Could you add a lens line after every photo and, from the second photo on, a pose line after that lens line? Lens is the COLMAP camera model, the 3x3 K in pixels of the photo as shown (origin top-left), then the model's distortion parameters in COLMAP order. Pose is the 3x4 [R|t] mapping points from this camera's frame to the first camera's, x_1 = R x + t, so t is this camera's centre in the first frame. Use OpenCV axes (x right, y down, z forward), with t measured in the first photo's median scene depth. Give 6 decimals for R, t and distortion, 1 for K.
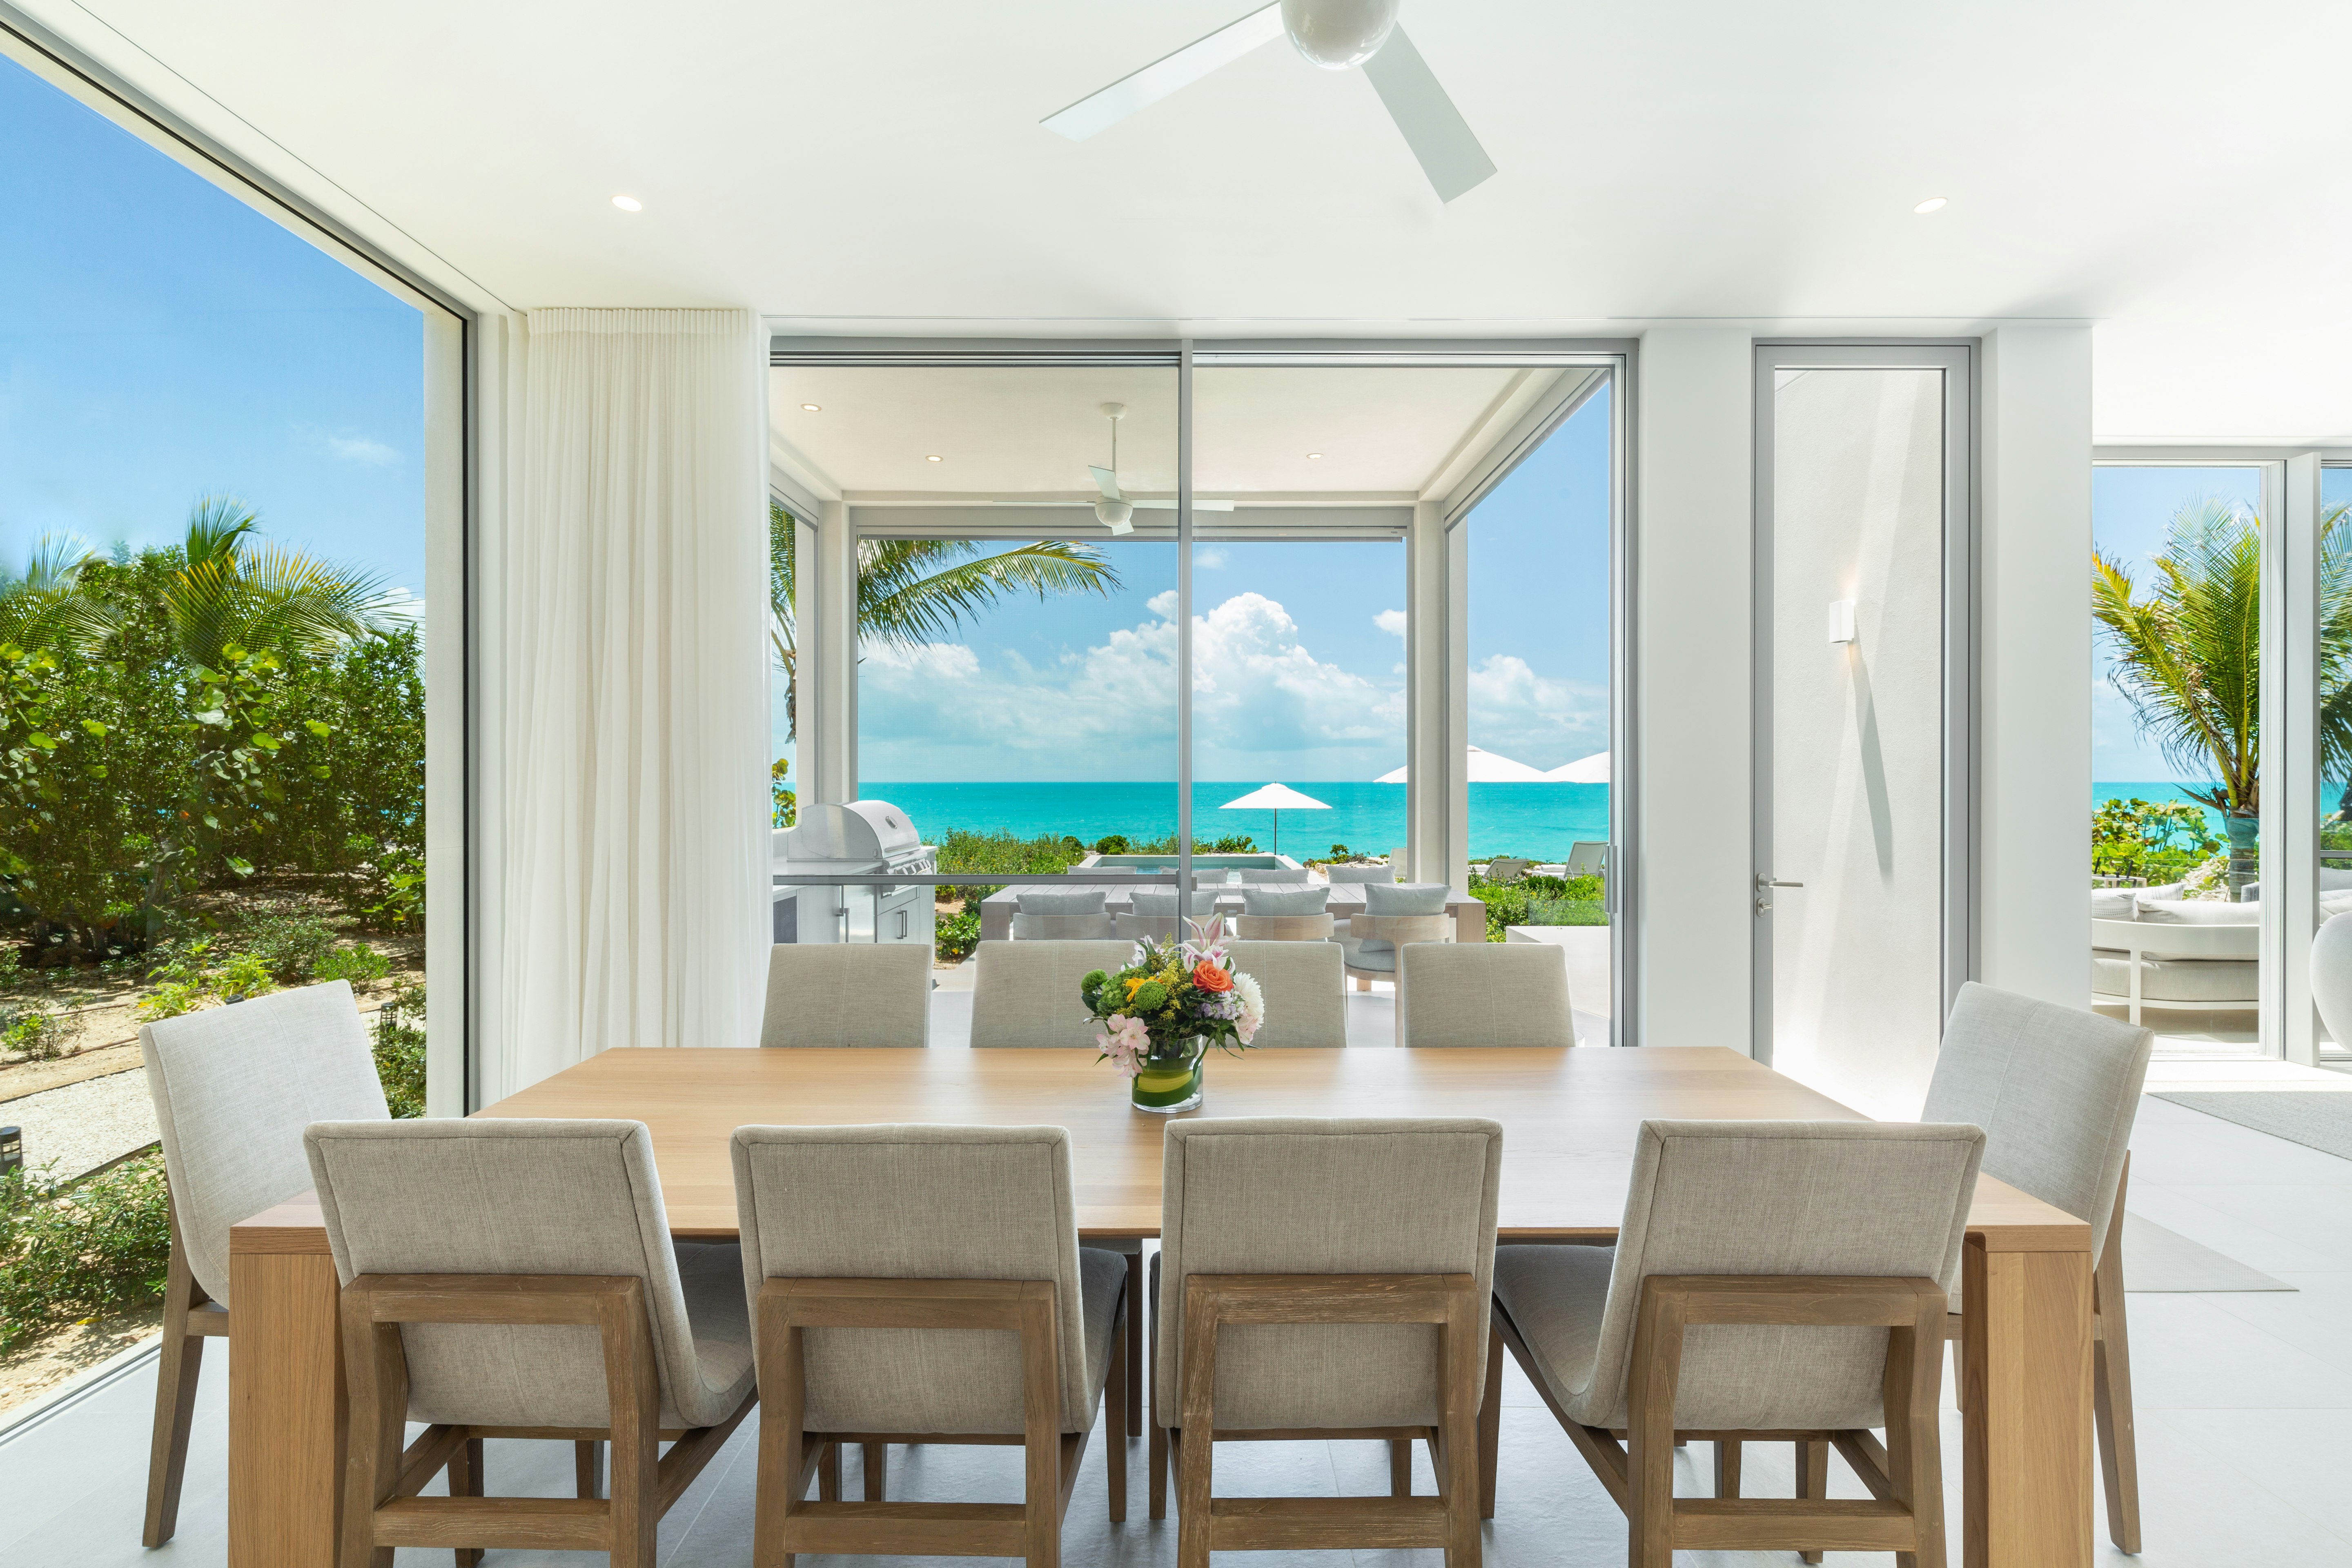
lens RADIAL K [[1004.3, 0, 1192.7], [0, 1004.3, 782.8], [0, 0, 1]] dist [0.002150, -0.000330]
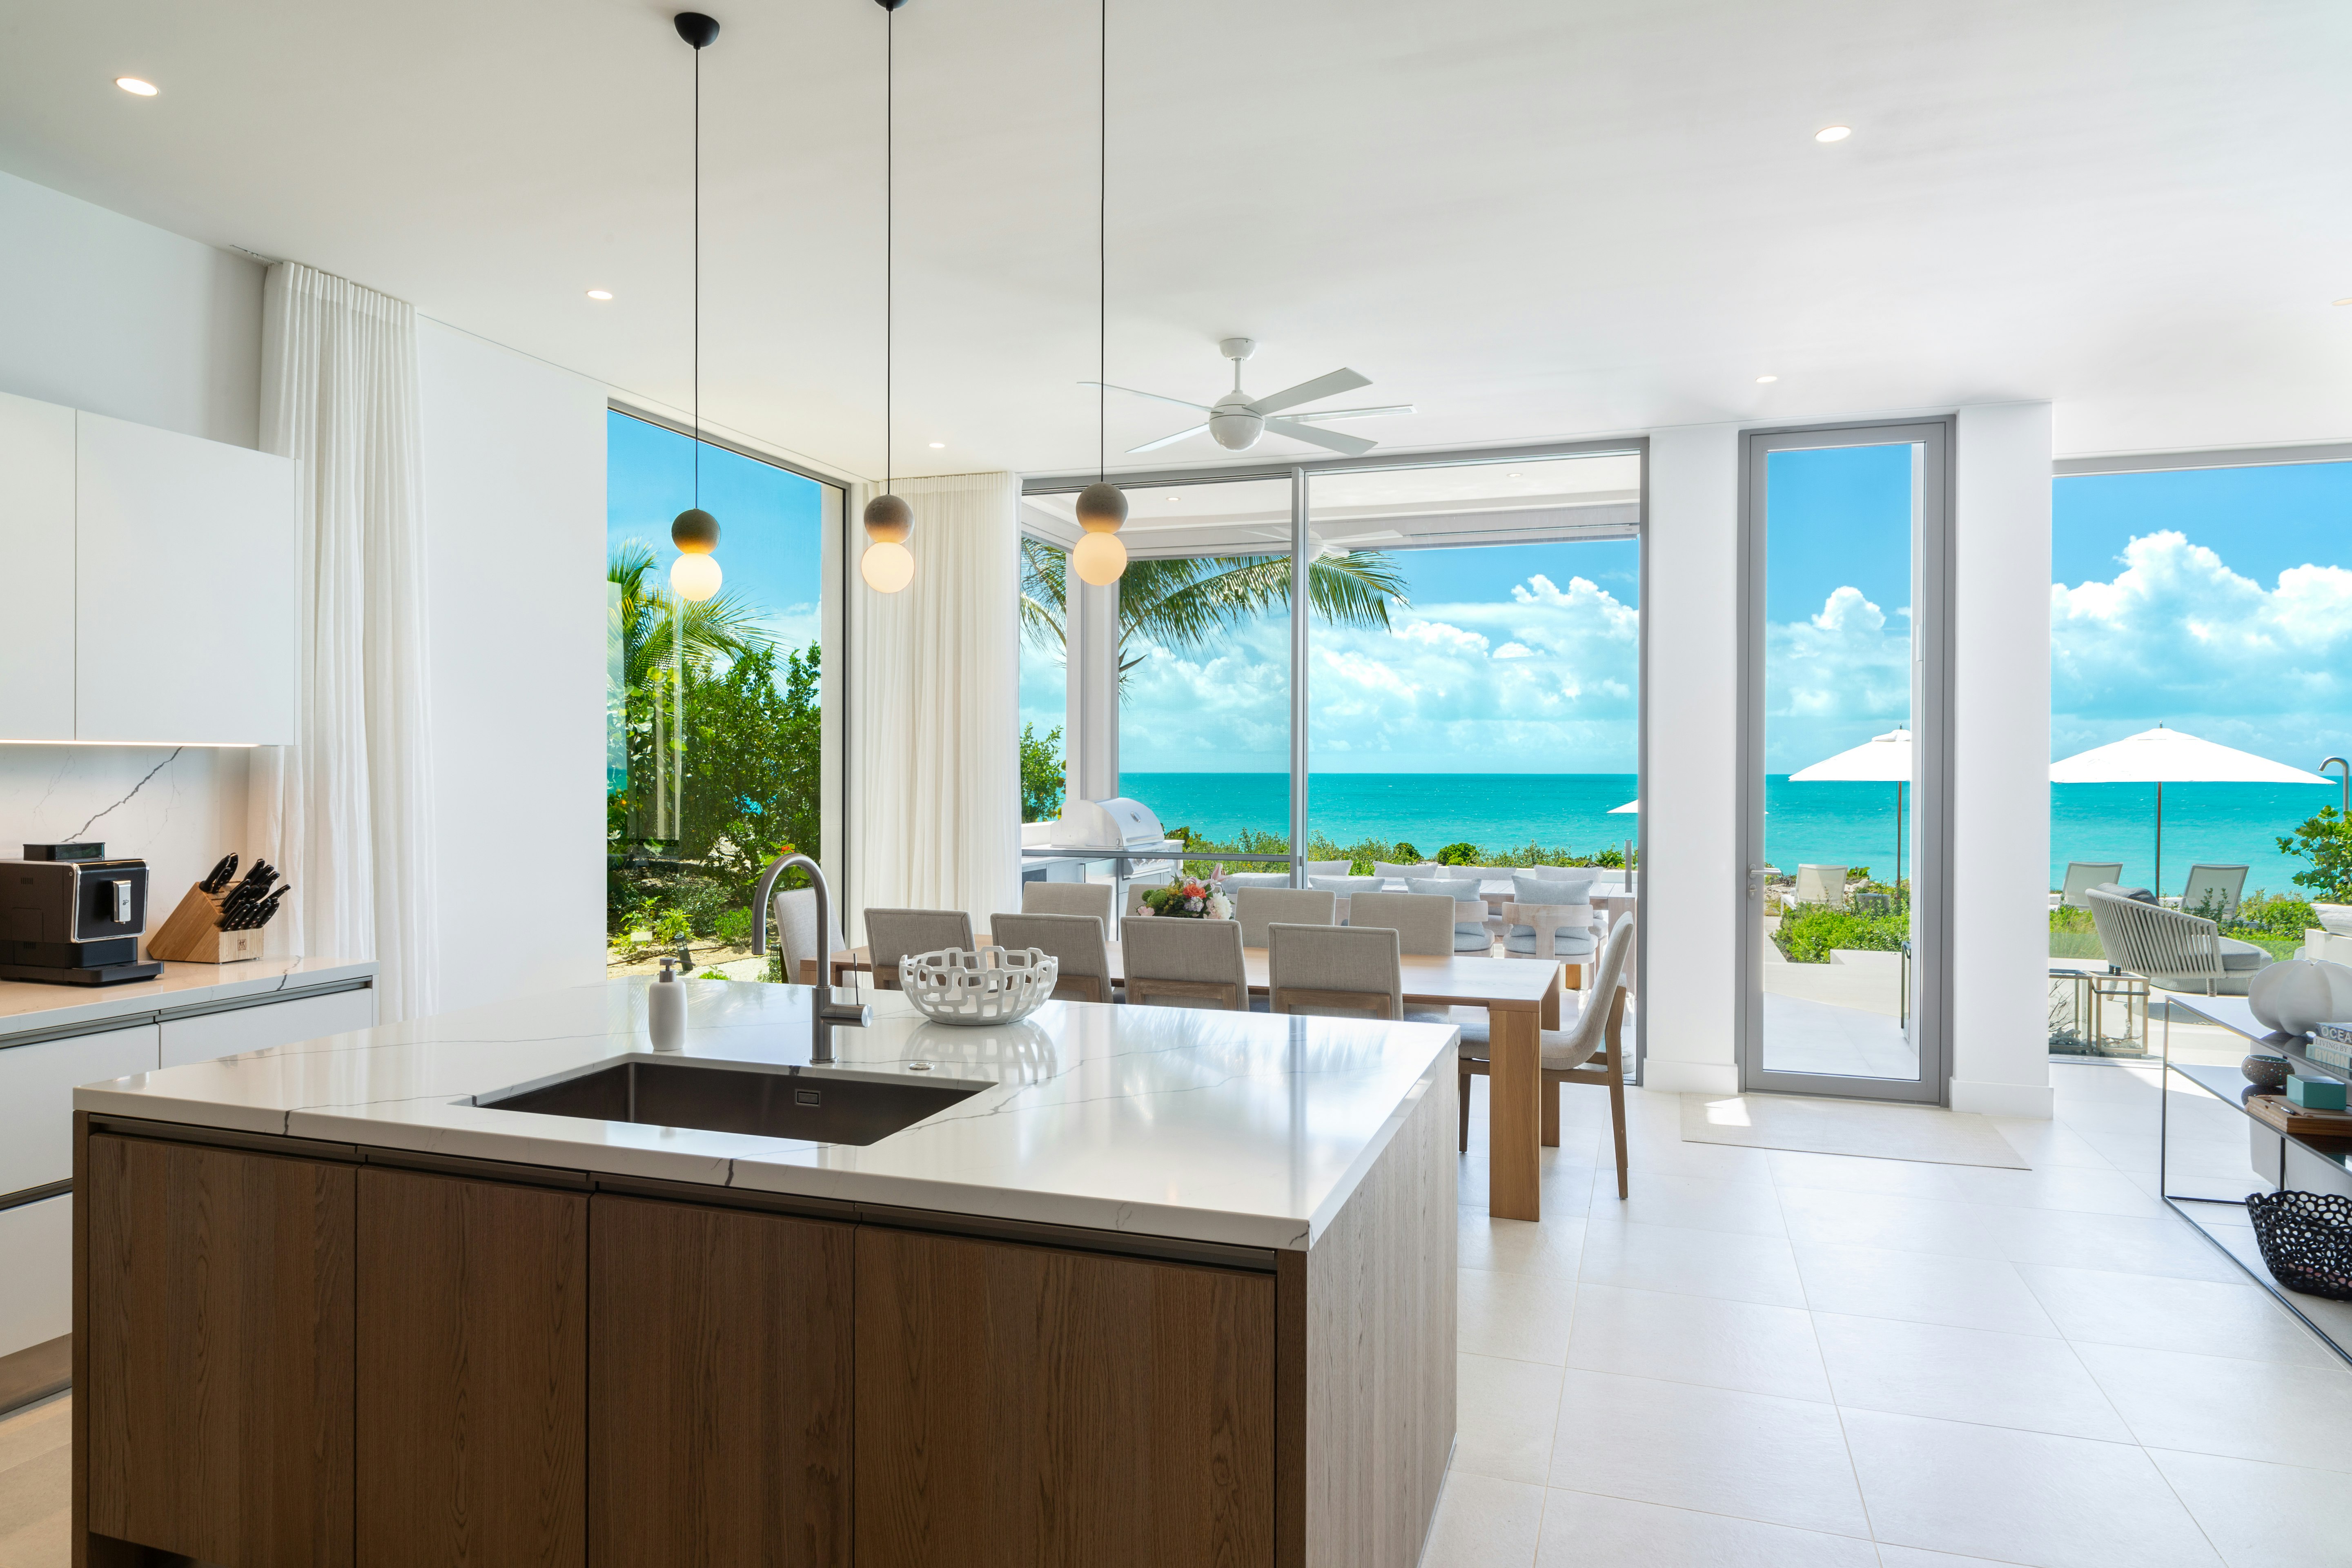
lens RADIAL K [[1429.2, 0, 1170.3], [0, 1429.2, 779.2], [0, 0, 1]] dist [0.004201, 0.000372]
pose [[0.941756, 0.005875, -0.336247, 0.287657], [-0.004186, 0.999975, 0.005746, -0.013310], [0.336272, -0.004004, 0.941756, -0.526789]]
